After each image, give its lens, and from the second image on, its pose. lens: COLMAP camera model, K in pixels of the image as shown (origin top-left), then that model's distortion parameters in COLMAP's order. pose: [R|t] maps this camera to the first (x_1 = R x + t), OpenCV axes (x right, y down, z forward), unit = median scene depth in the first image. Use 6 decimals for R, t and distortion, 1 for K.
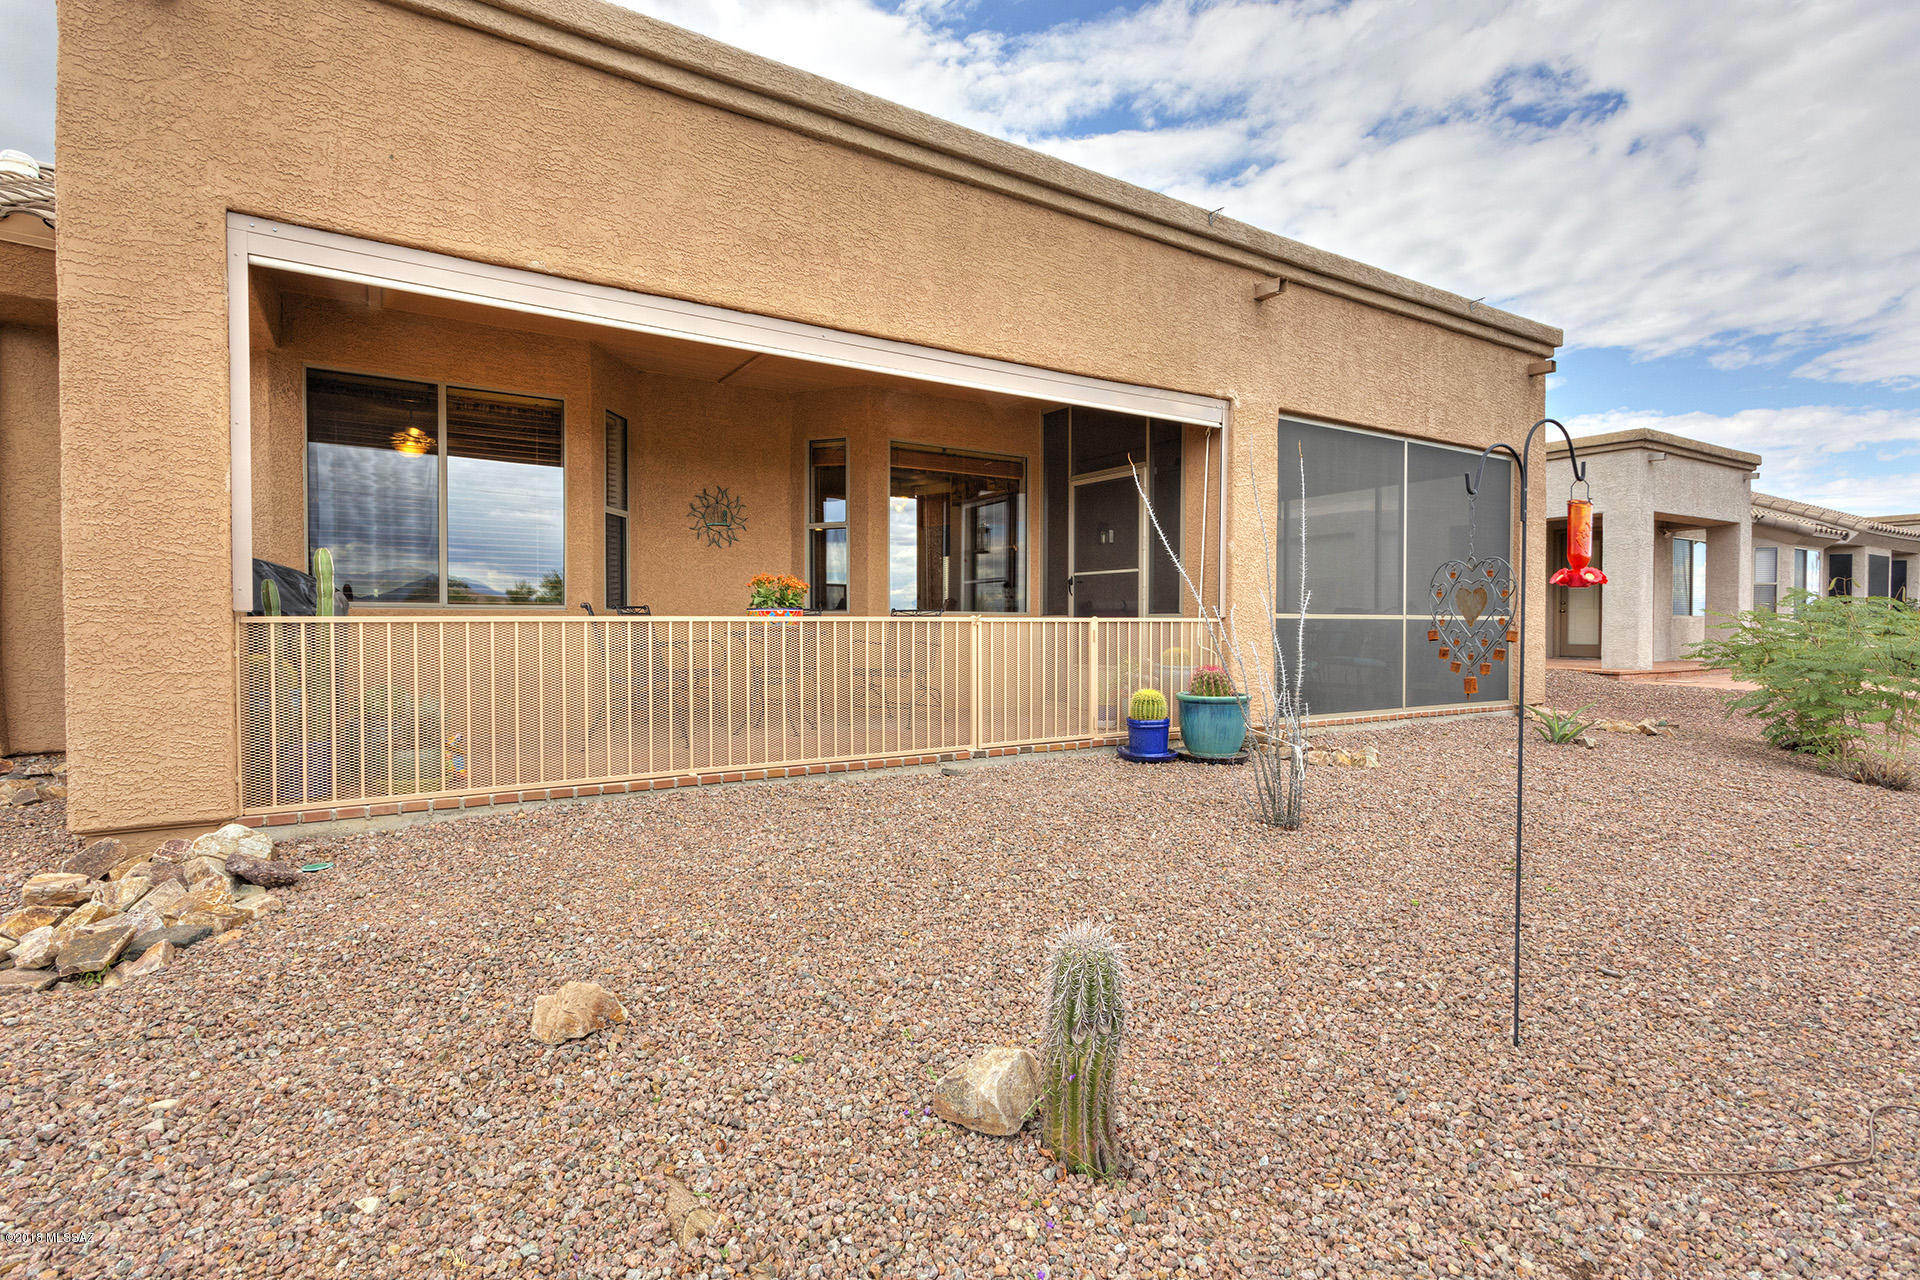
lens RADIAL K [[887.1, 0, 962.1], [0, 887.1, 649.7], [0, 0, 1]] dist [0.005834, 0.000939]
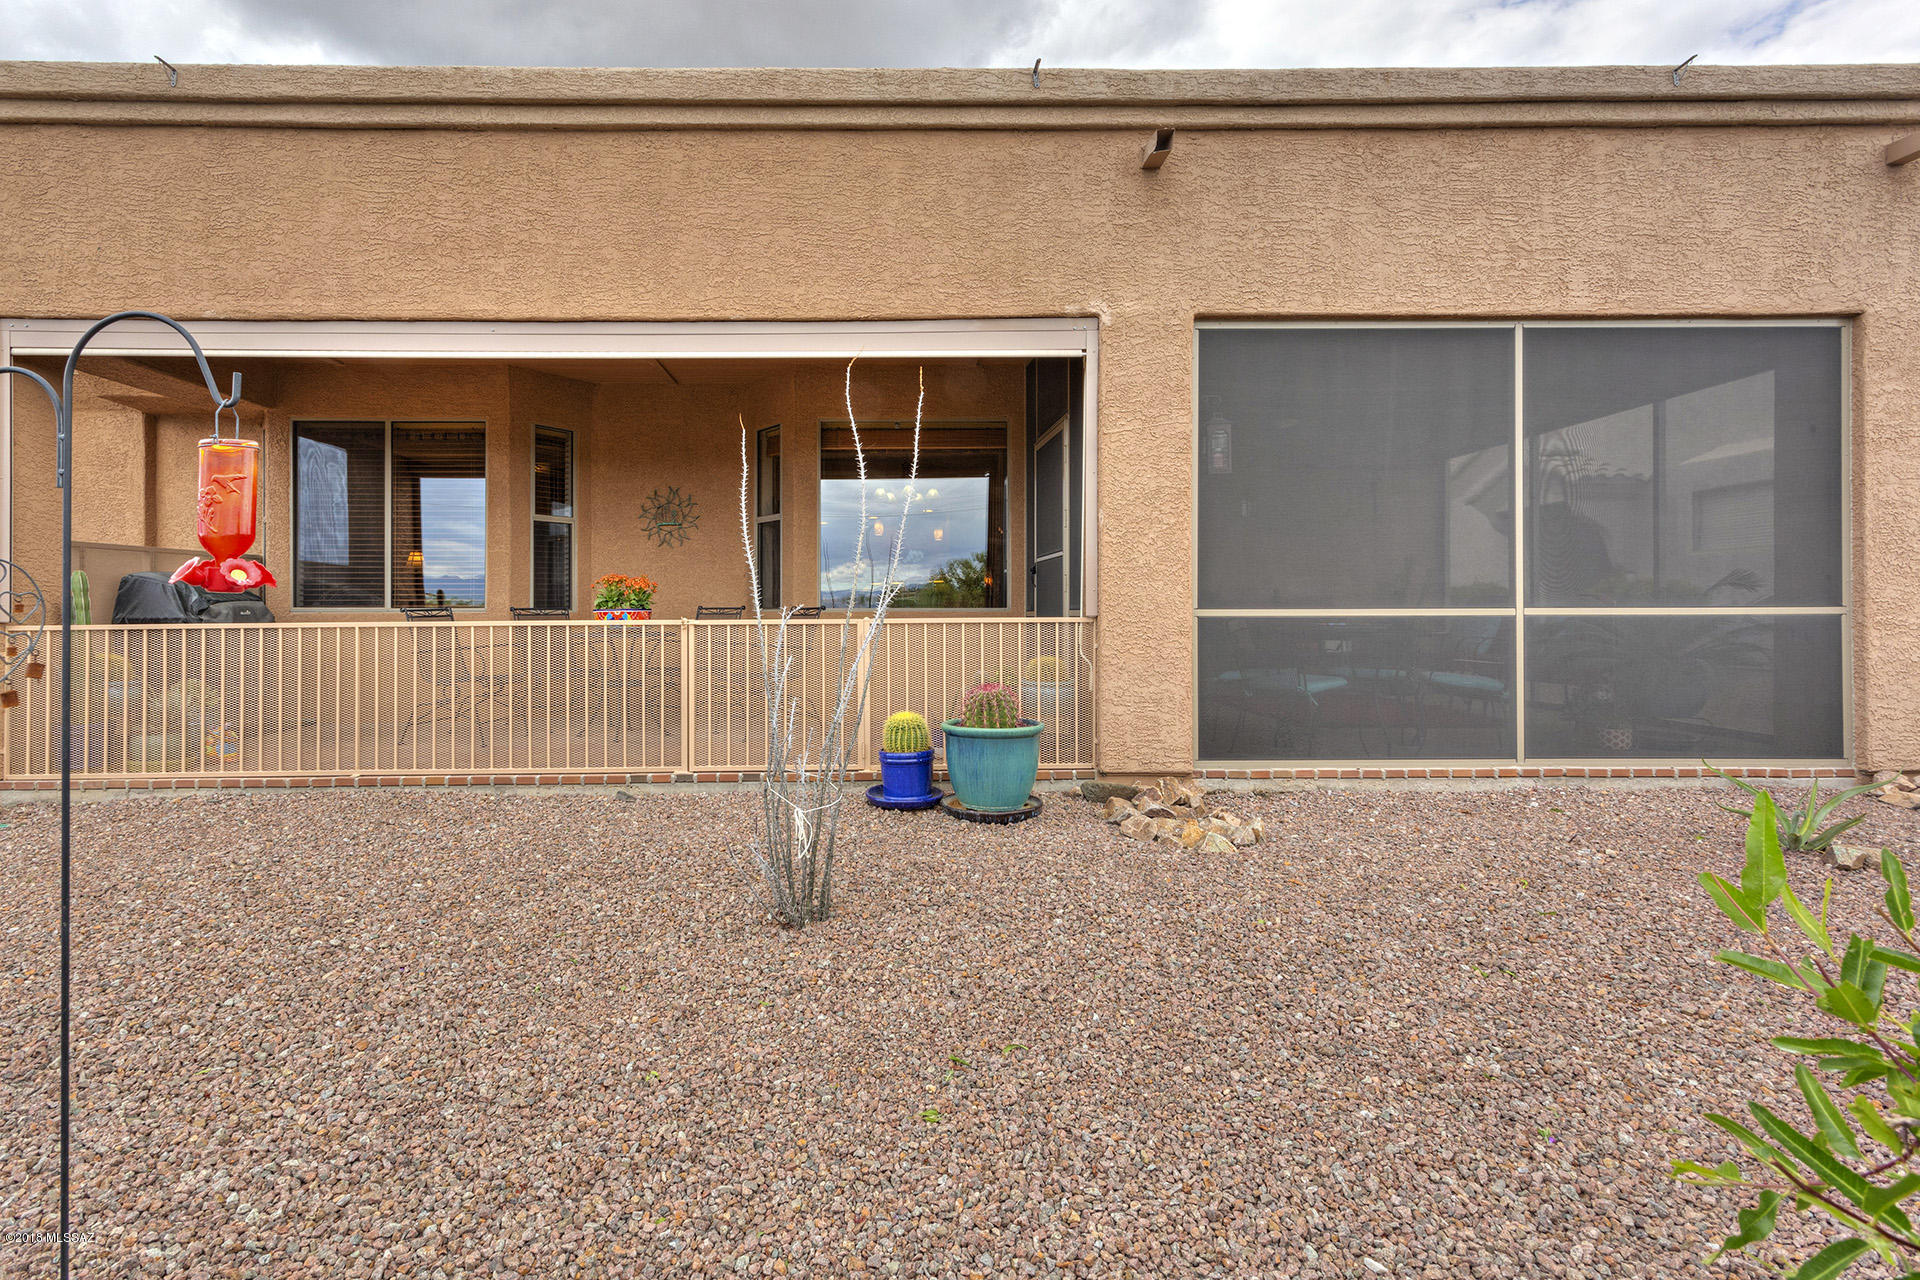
lens RADIAL K [[887.1, 0, 960.1], [0, 887.1, 624.2], [0, 0, 1]] dist [0.005834, 0.000939]
pose [[0.858079, -0.002731, -0.513511, 0.664871], [-0.009232, 0.999742, -0.020744, -0.015974], [0.513435, 0.022541, 0.857832, 0.376436]]
